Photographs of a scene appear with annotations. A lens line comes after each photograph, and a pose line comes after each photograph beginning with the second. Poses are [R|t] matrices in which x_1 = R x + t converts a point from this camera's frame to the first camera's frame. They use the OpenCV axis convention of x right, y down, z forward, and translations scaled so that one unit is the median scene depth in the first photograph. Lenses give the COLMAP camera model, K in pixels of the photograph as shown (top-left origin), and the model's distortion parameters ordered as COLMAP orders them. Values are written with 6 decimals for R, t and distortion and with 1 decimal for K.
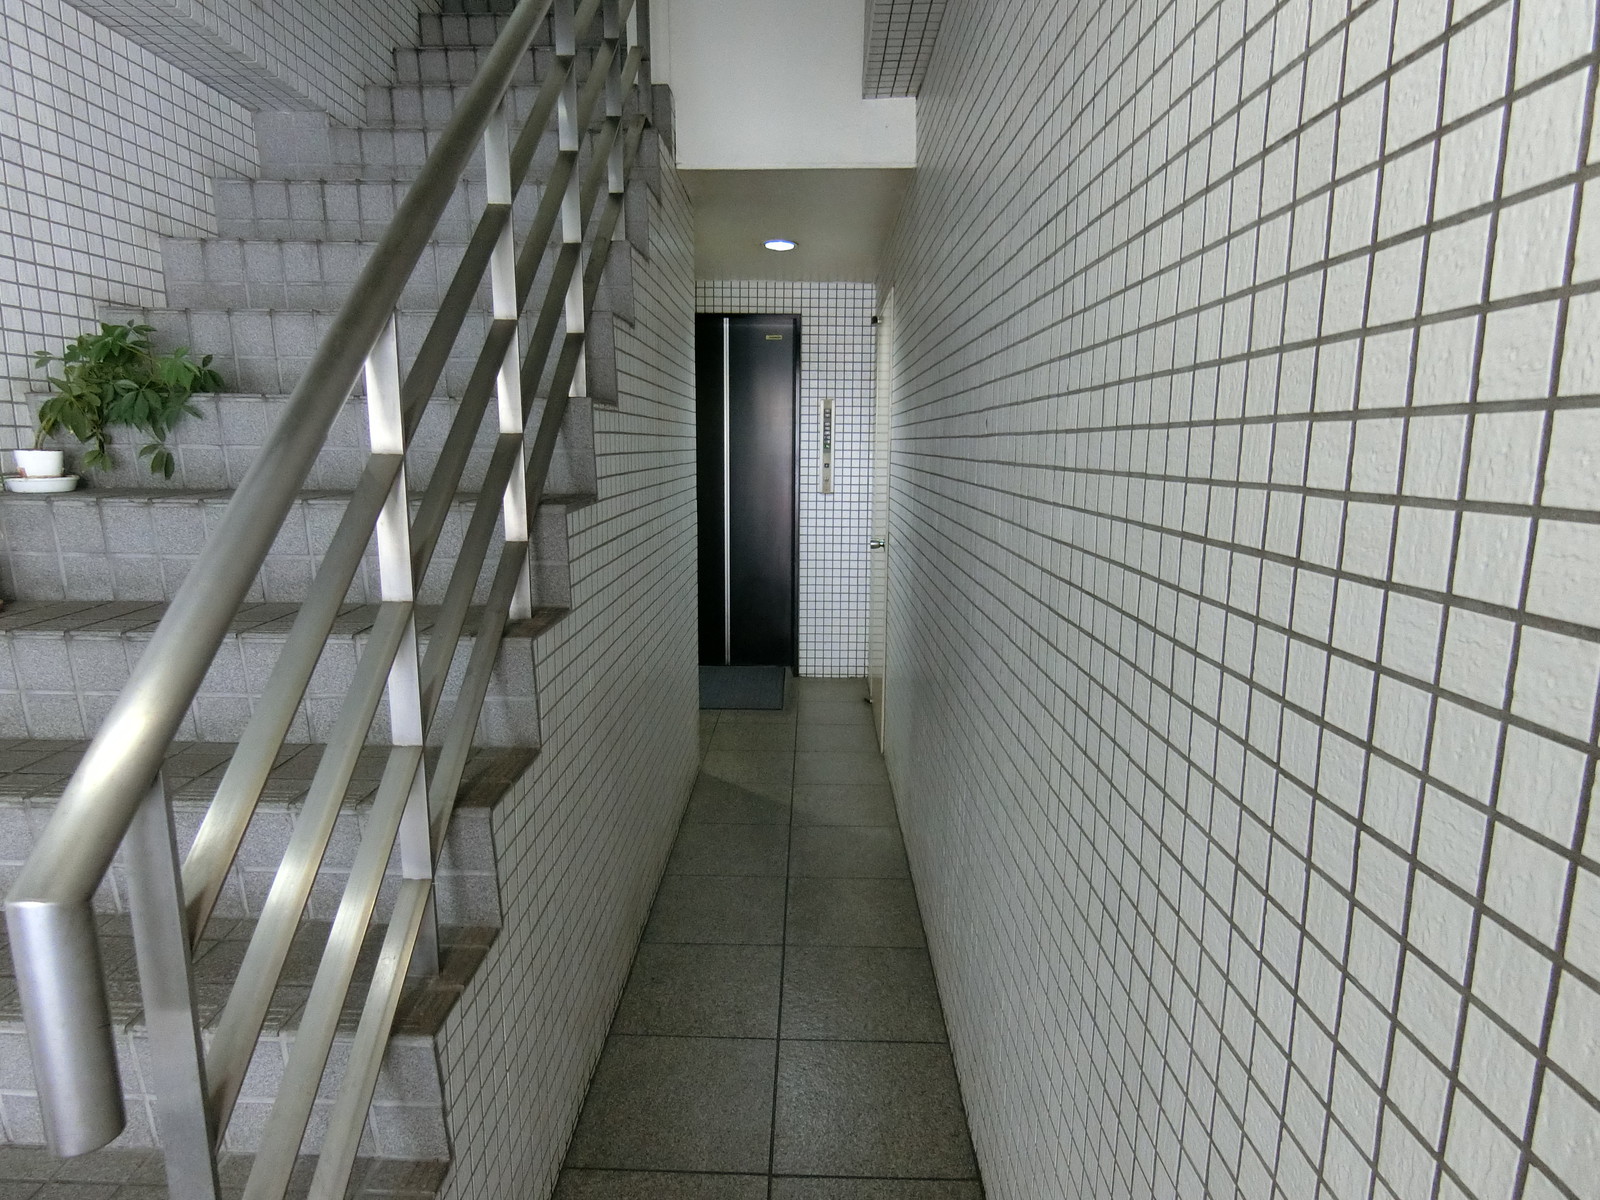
lens RADIAL K [[903.4, 0, 795.1], [0, 903.4, 601.6], [0, 0, 1]] dist [-0.012079, -0.001780]
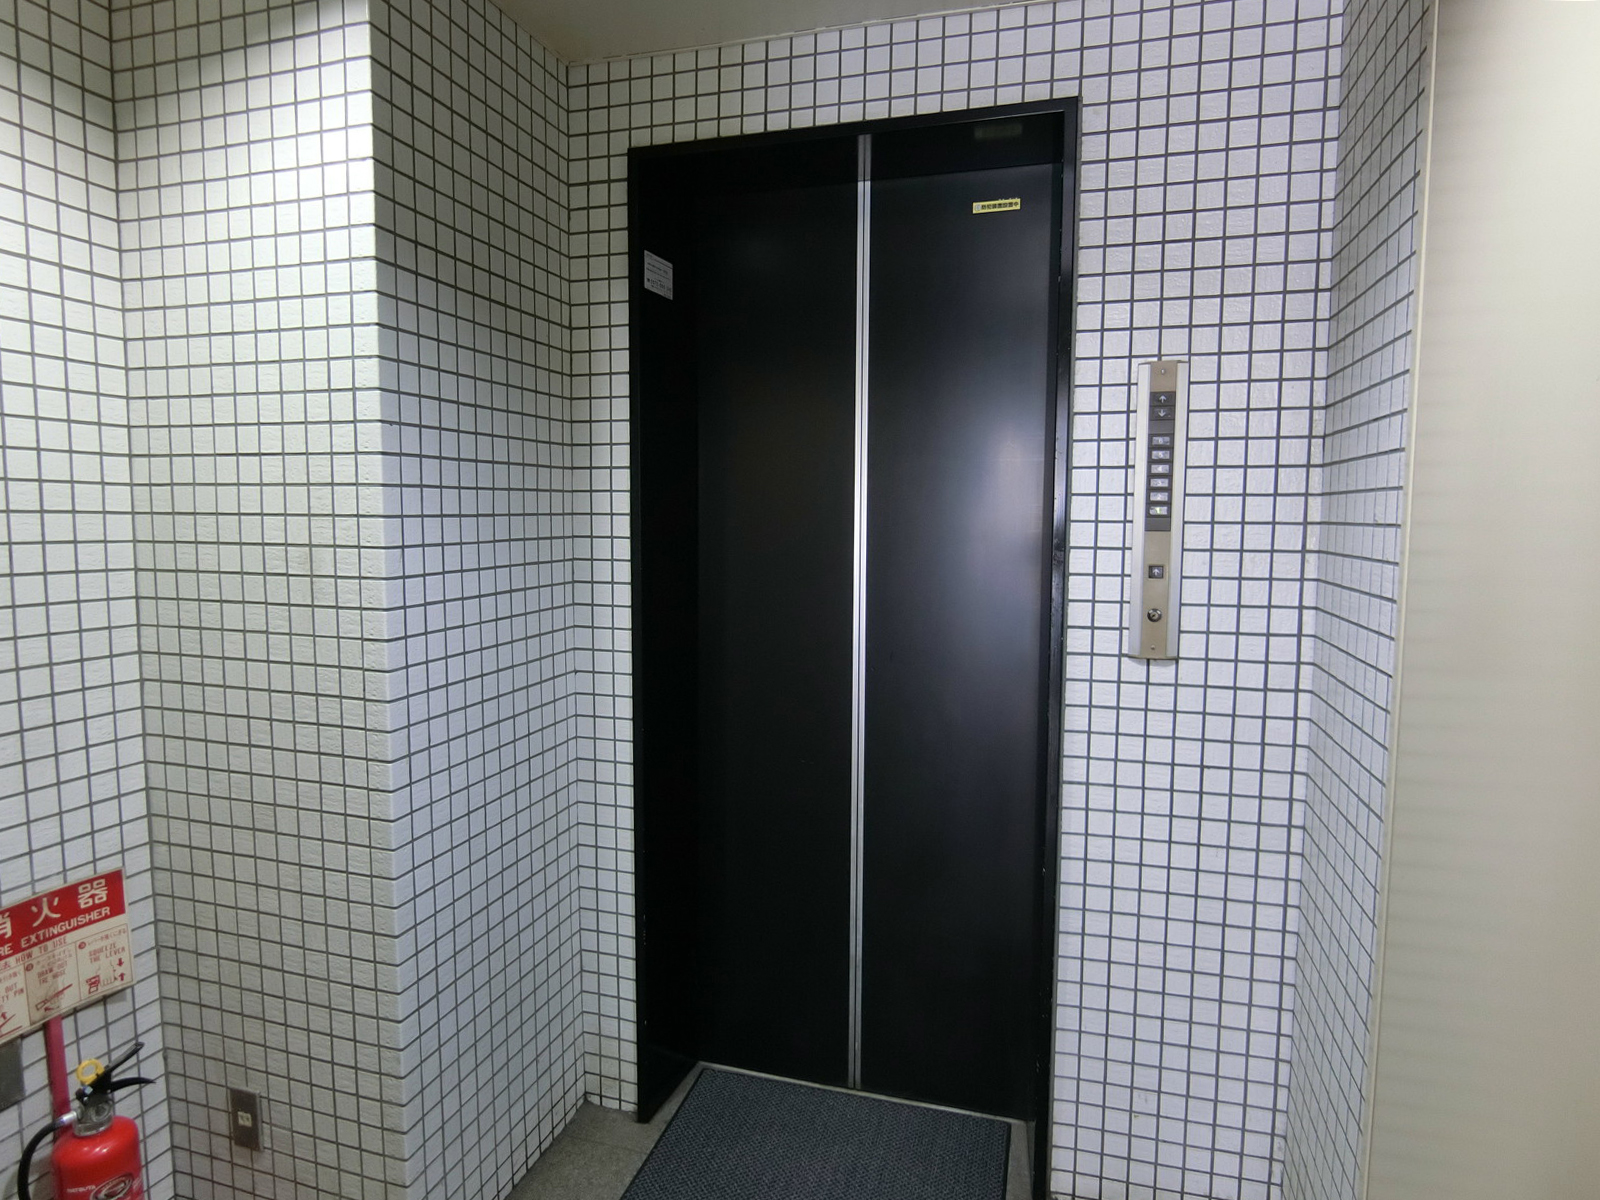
lens RADIAL K [[903.4, 0, 801.7], [0, 903.4, 591.7], [0, 0, 1]] dist [-0.012079, -0.001780]
pose [[0.961388, 0.020019, -0.274467, 0.002893], [-0.043558, 0.995848, -0.079940, -0.113488], [0.271727, 0.088809, 0.958268, 0.668981]]
